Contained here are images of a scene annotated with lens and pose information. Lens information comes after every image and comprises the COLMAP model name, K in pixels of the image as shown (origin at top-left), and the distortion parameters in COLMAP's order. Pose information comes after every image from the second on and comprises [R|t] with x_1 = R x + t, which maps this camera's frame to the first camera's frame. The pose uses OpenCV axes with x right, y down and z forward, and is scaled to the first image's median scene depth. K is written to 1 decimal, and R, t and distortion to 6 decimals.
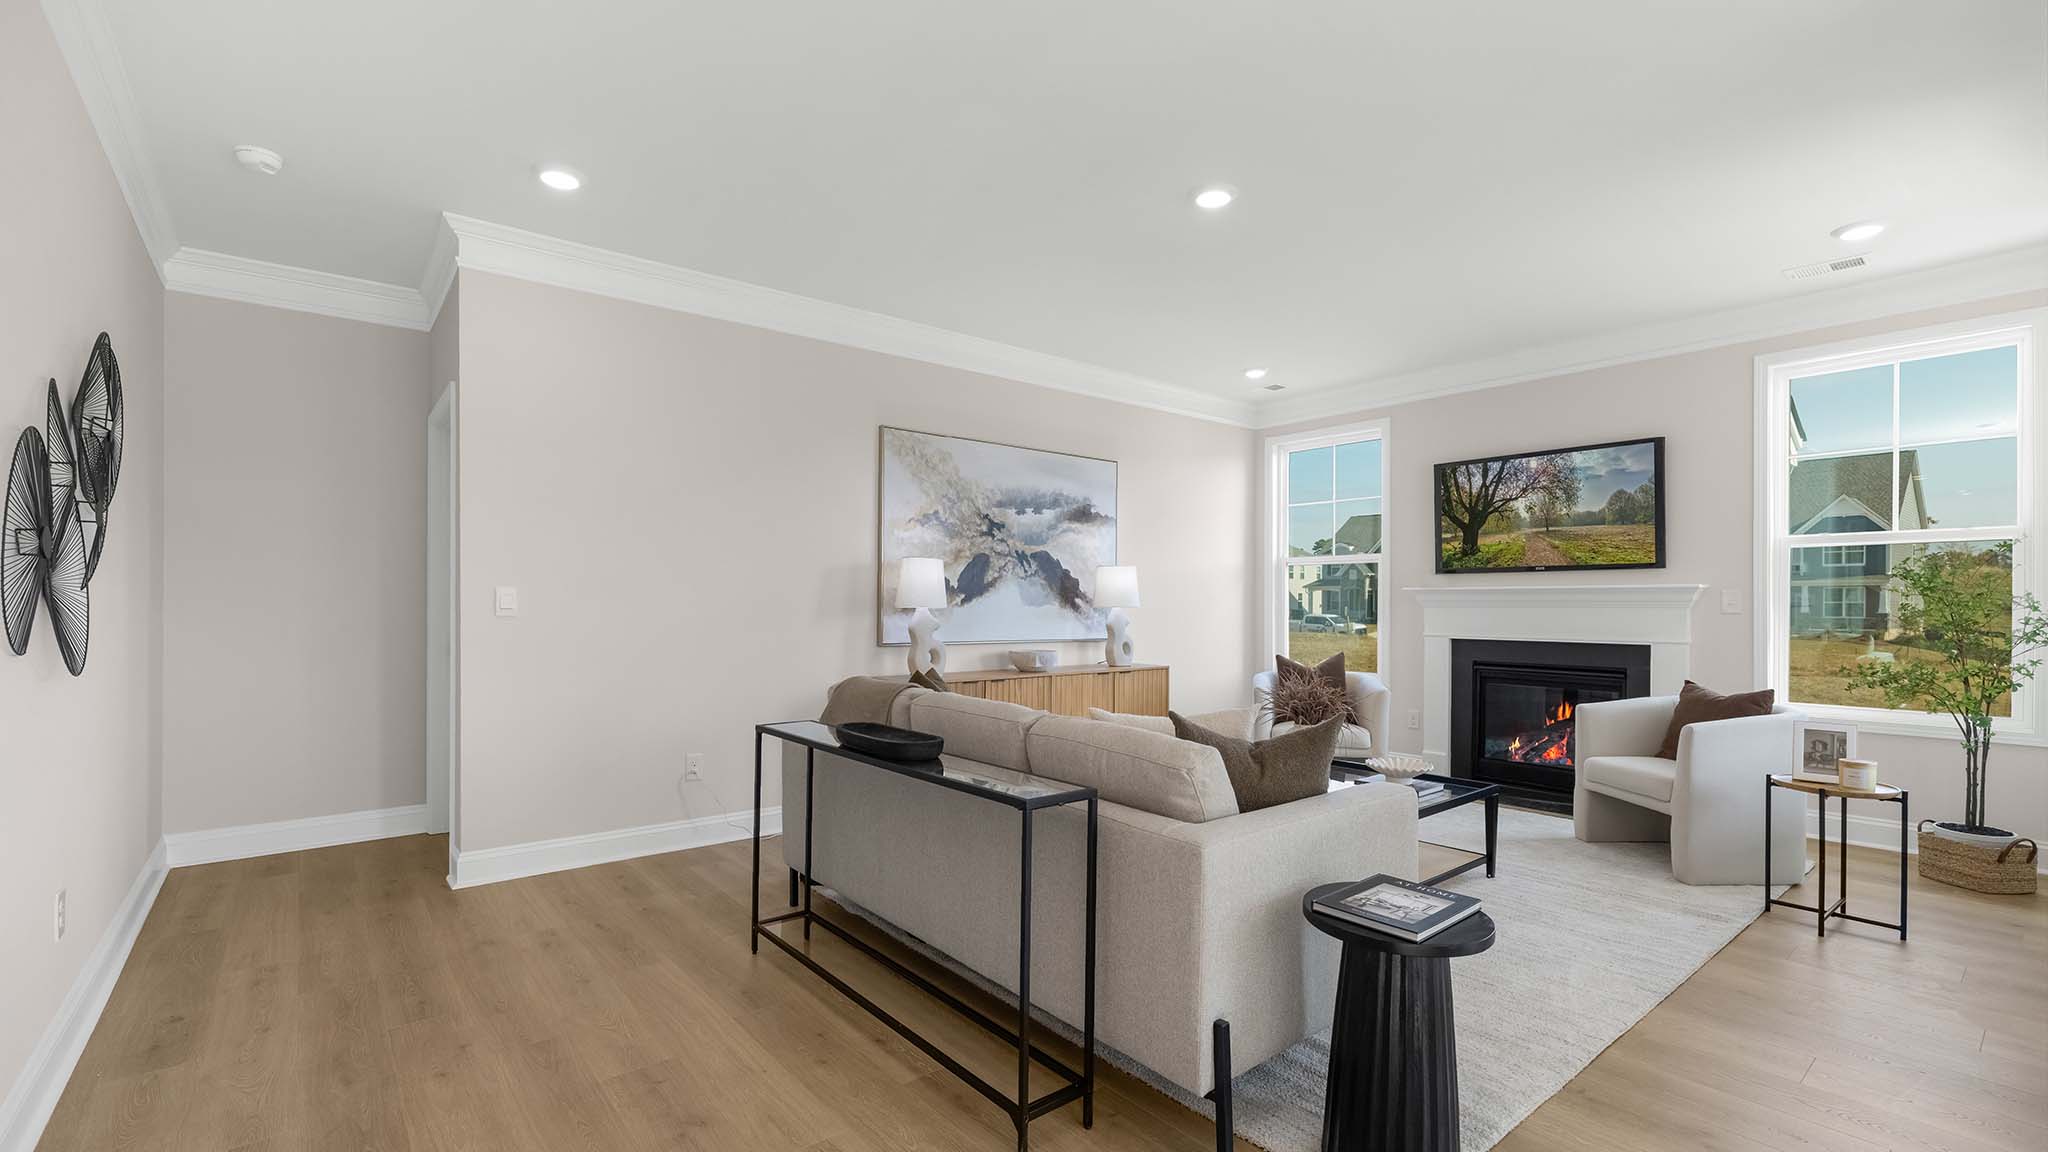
lens RADIAL K [[907.0, 0, 1039.9], [0, 907.0, 589.5], [0, 0, 1]] dist [-0.002468, 0.001653]
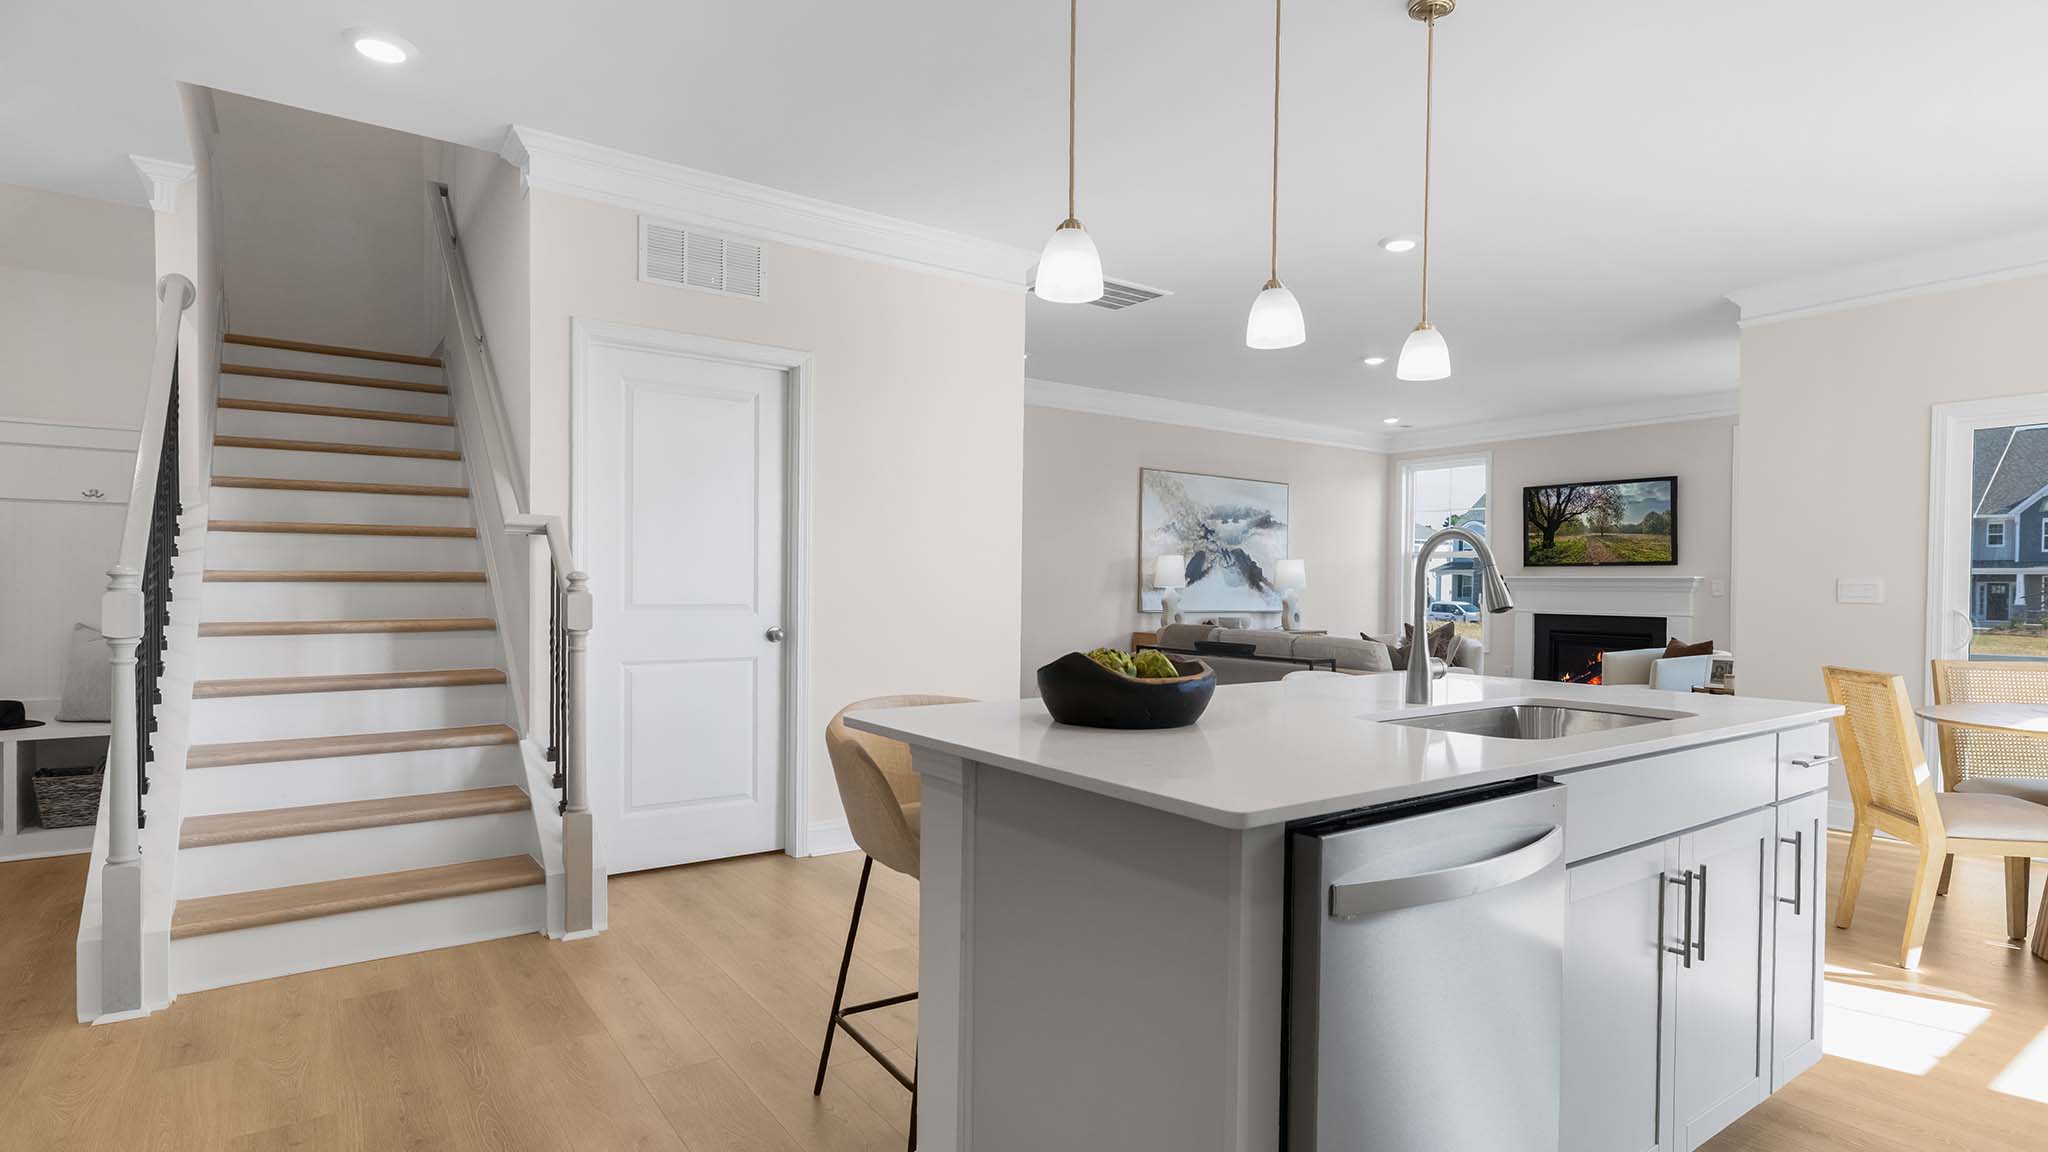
lens RADIAL K [[1034.1, 0, 1032.6], [0, 1034.1, 565.5], [0, 0, 1]] dist [-0.001644, 0.000088]
pose [[0.996802, 0.007472, -0.079563, -0.197406], [-0.007670, 0.999968, -0.002184, -0.010057], [0.079544, 0.002787, 0.996827, -0.674724]]
